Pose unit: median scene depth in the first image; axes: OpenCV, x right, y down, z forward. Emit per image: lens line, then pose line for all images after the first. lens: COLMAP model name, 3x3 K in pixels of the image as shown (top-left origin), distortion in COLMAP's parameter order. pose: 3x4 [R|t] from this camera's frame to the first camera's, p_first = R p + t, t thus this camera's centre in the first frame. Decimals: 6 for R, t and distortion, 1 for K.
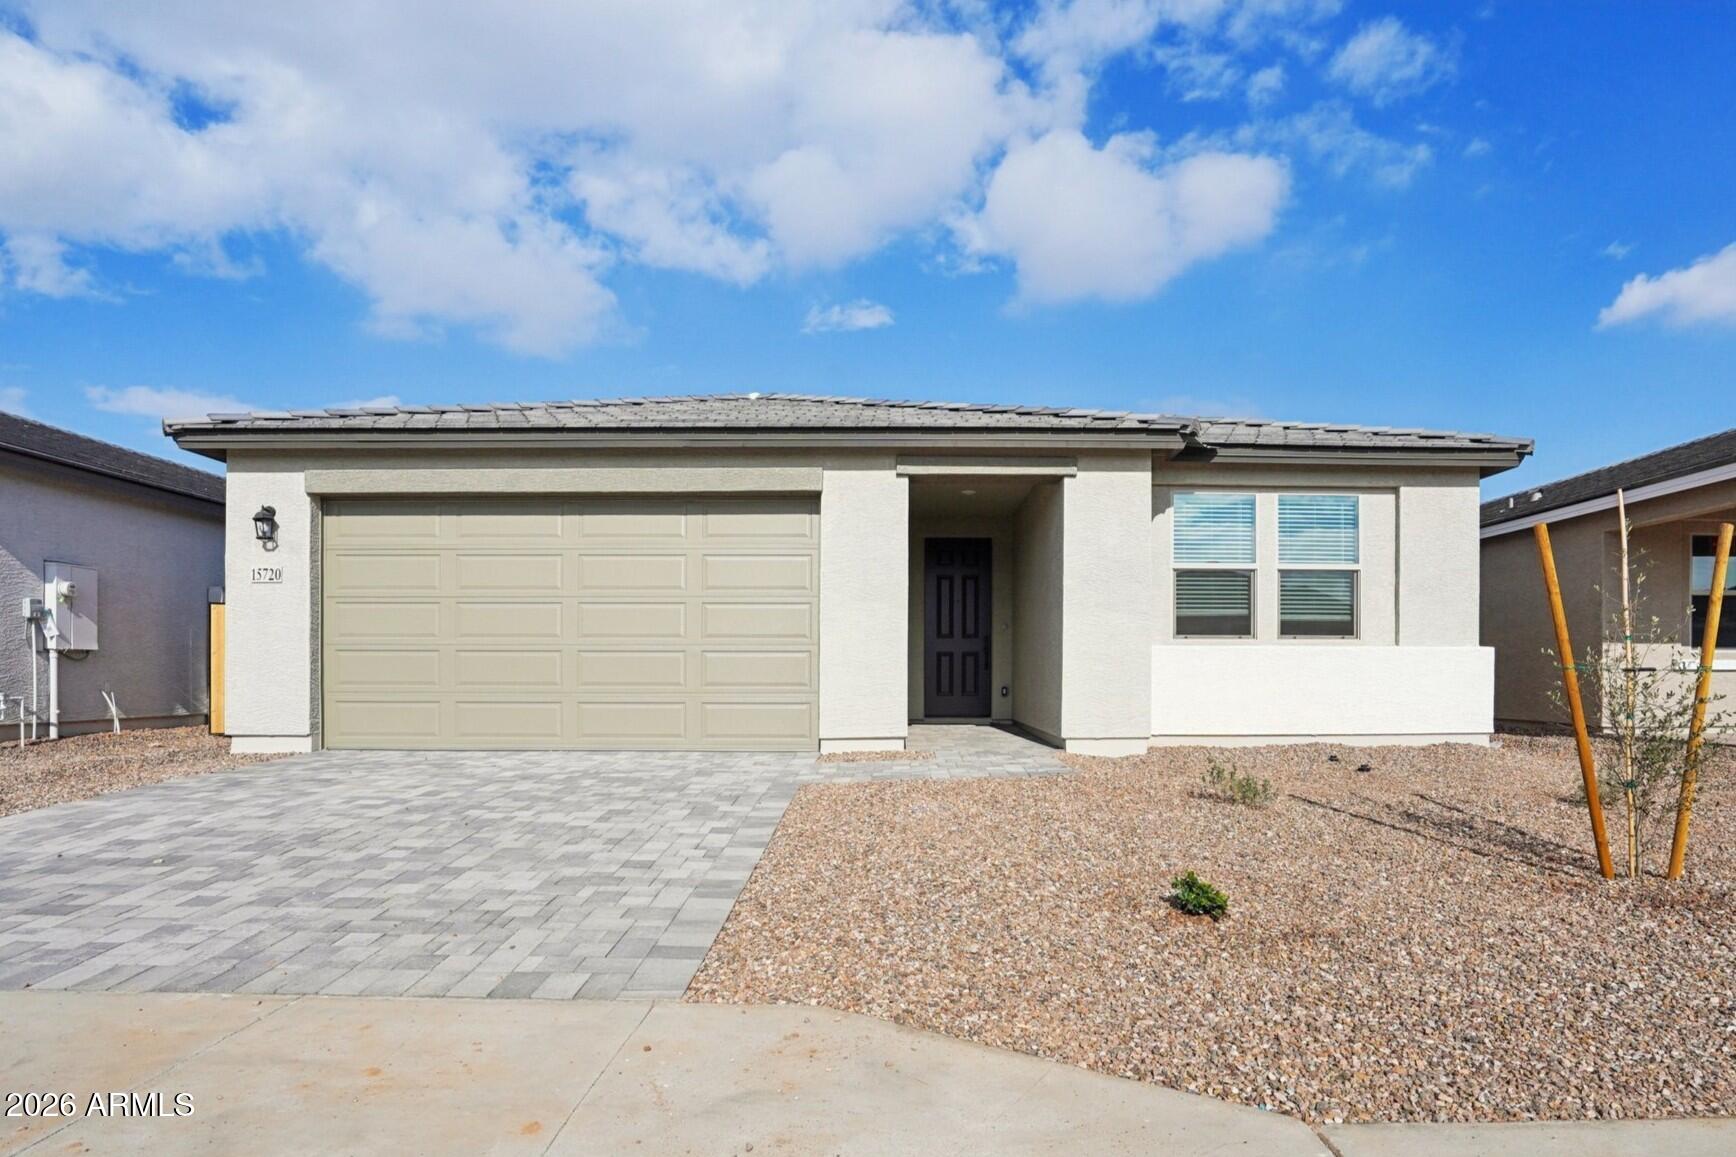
lens RADIAL K [[798.6, 0, 870.4], [0, 798.6, 671.9], [0, 0, 1]] dist [-0.026610, 0.000426]
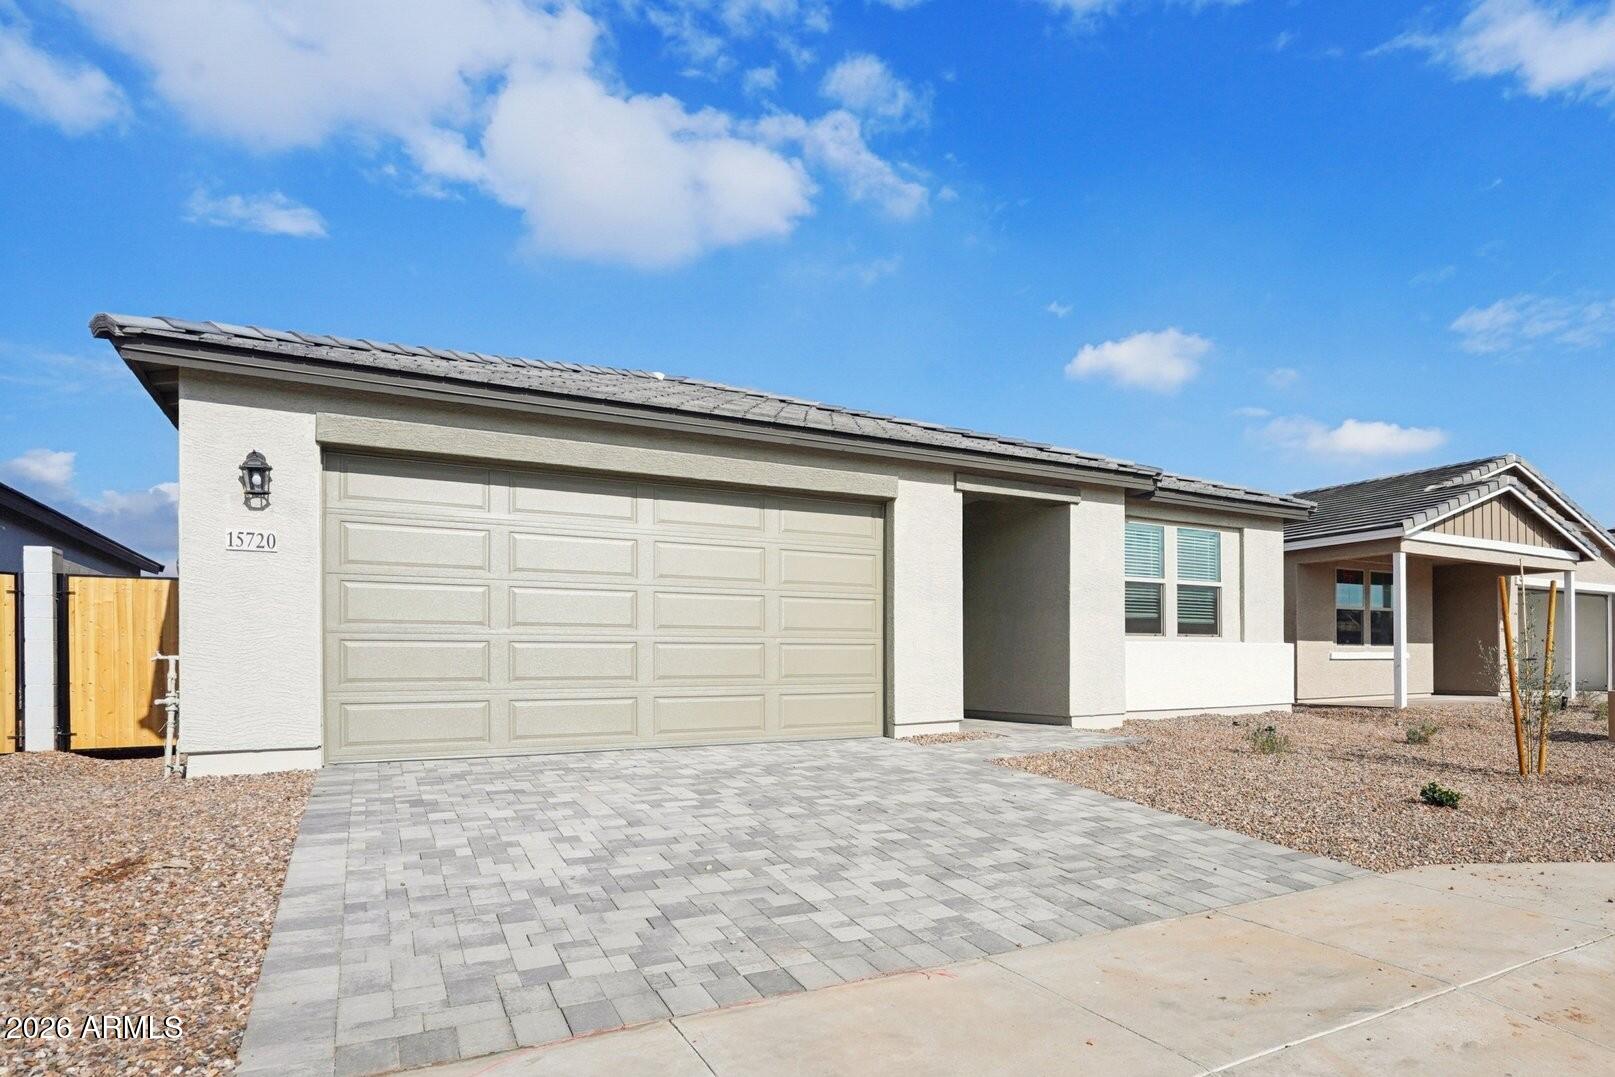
lens RADIAL K [[857.5, 0, 807.1], [0, 857.5, 658.3], [0, 0, 1]] dist [-0.009191, -0.000327]
pose [[0.887085, -0.003344, 0.461594, -0.715322], [0.006263, 0.999969, -0.004791, -0.002216], [-0.461563, 0.007141, 0.887079, 0.015445]]
